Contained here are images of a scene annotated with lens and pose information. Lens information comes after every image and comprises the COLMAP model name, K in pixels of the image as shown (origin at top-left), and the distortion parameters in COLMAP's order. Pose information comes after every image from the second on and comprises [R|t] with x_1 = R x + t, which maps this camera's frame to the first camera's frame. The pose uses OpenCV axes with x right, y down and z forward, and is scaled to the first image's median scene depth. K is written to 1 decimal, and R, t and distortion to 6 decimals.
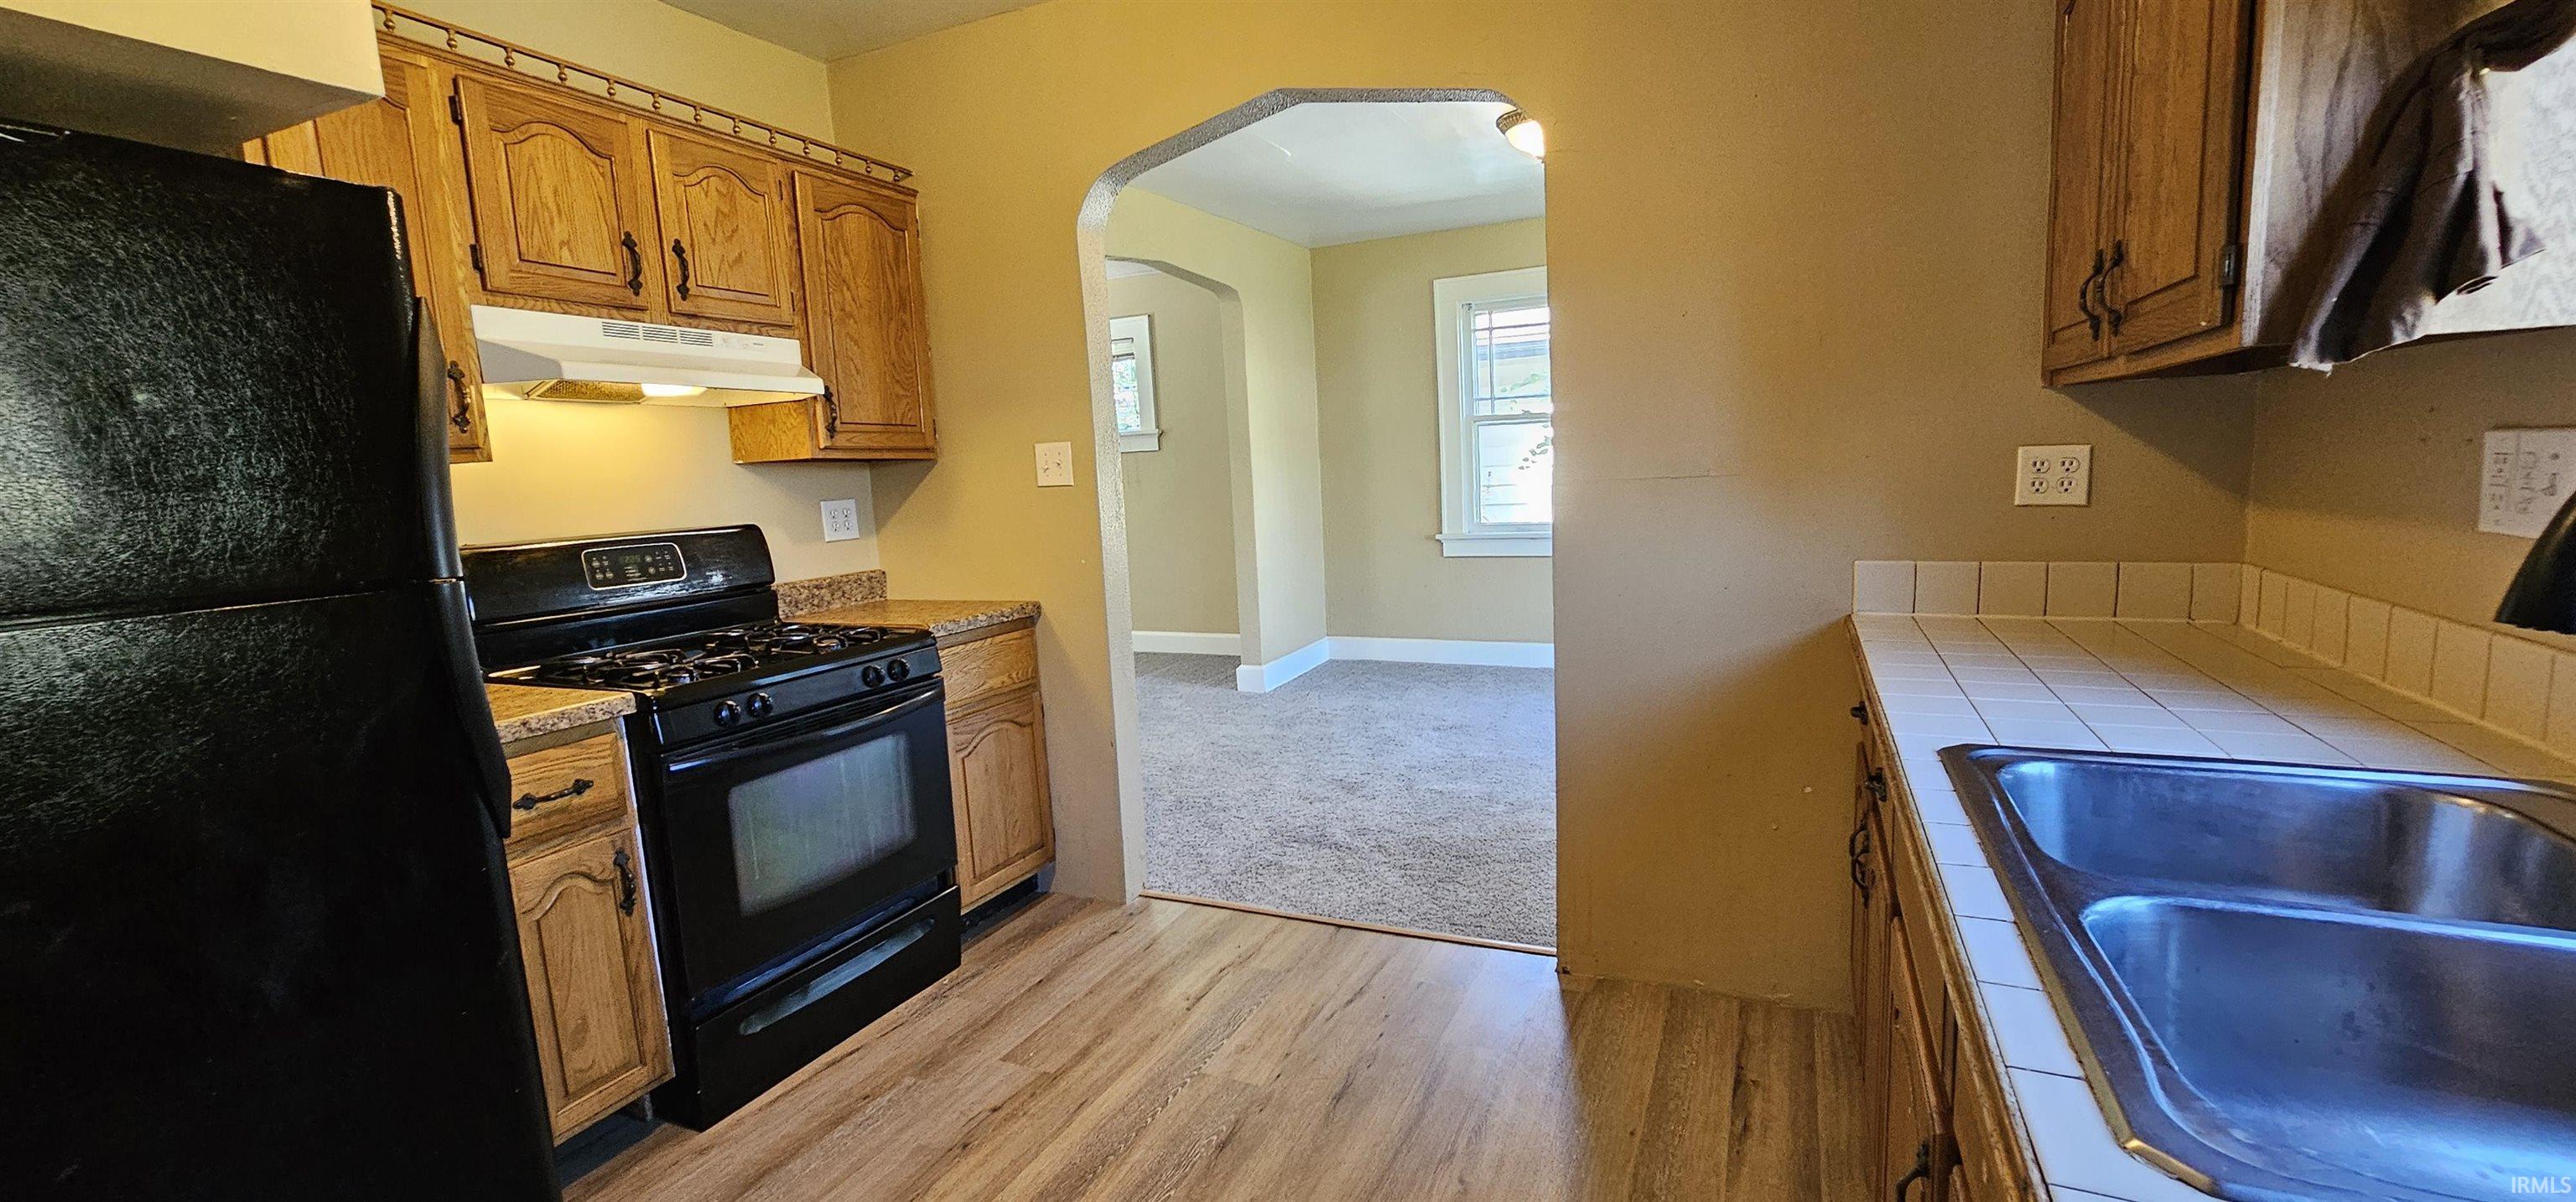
lens RADIAL K [[1043.1, 0, 1297.2], [0, 1043.1, 610.7], [0, 0, 1]] dist [0.000593, 0.000057]
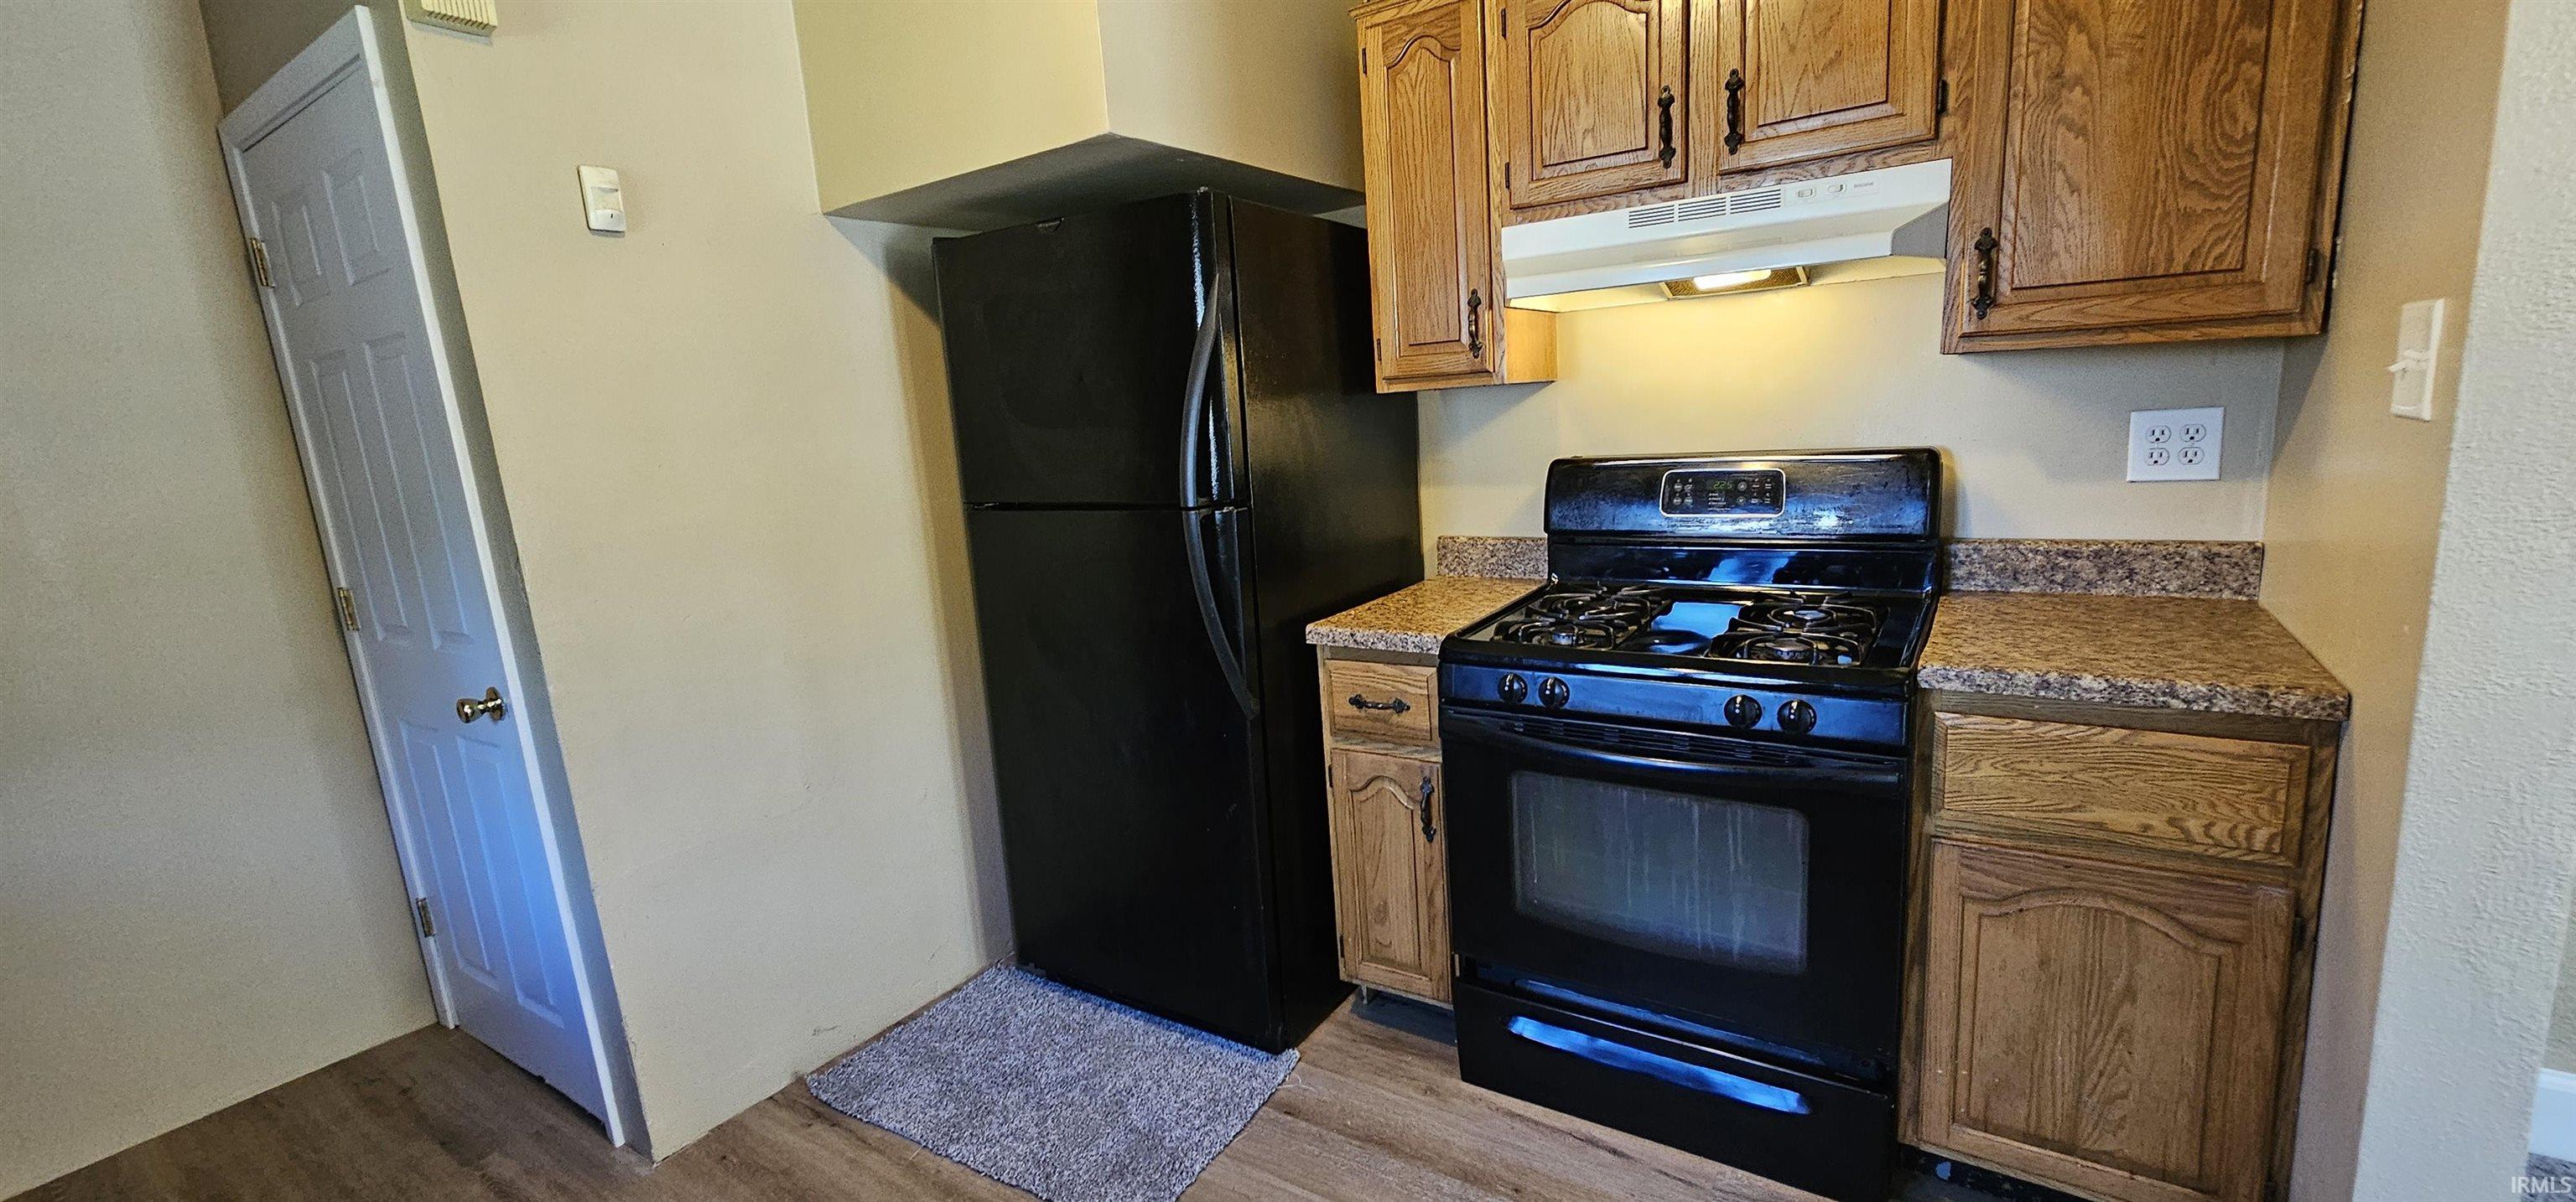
lens RADIAL K [[1043.1, 0, 1297.2], [0, 1043.1, 610.7], [0, 0, 1]] dist [0.000593, 0.000057]
pose [[-0.146825, 0.243870, -0.958629, 0.251563], [-0.063936, 0.964766, 0.255223, -0.148047], [0.987094, 0.098764, -0.126060, 0.796484]]
